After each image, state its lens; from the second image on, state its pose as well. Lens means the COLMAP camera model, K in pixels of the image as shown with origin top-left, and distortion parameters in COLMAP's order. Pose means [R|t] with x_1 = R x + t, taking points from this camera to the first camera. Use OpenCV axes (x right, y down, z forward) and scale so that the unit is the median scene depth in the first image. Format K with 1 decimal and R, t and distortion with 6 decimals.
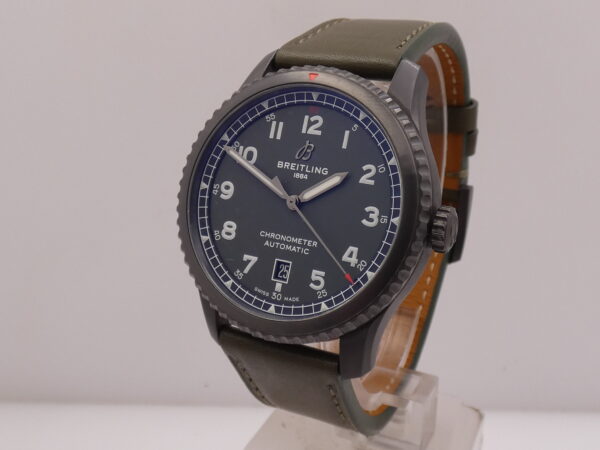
lens RADIAL K [[755.0, 0, 300.2], [0, 755.0, 222.1], [0, 0, 1]] dist [0.049788, 0.000000]
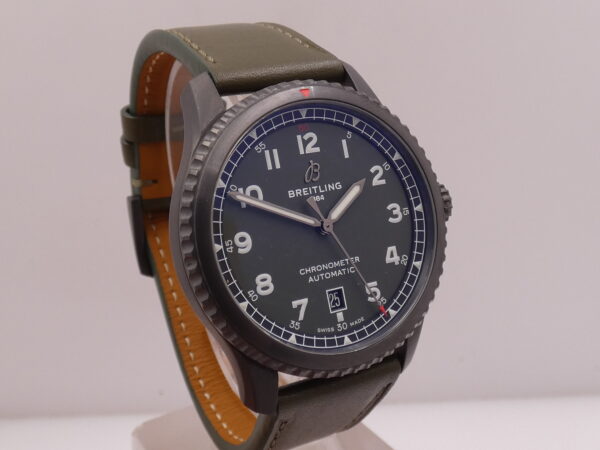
lens RADIAL K [[755.0, 0, 302.6], [0, 755.0, 226.4], [0, 0, 1]] dist [0.049788, 0.000000]
pose [[0.548732, -0.310577, 0.776167, -0.746403], [0.286817, 0.942020, 0.174168, -0.196554], [-0.785258, 0.127047, 0.605995, 0.449883]]
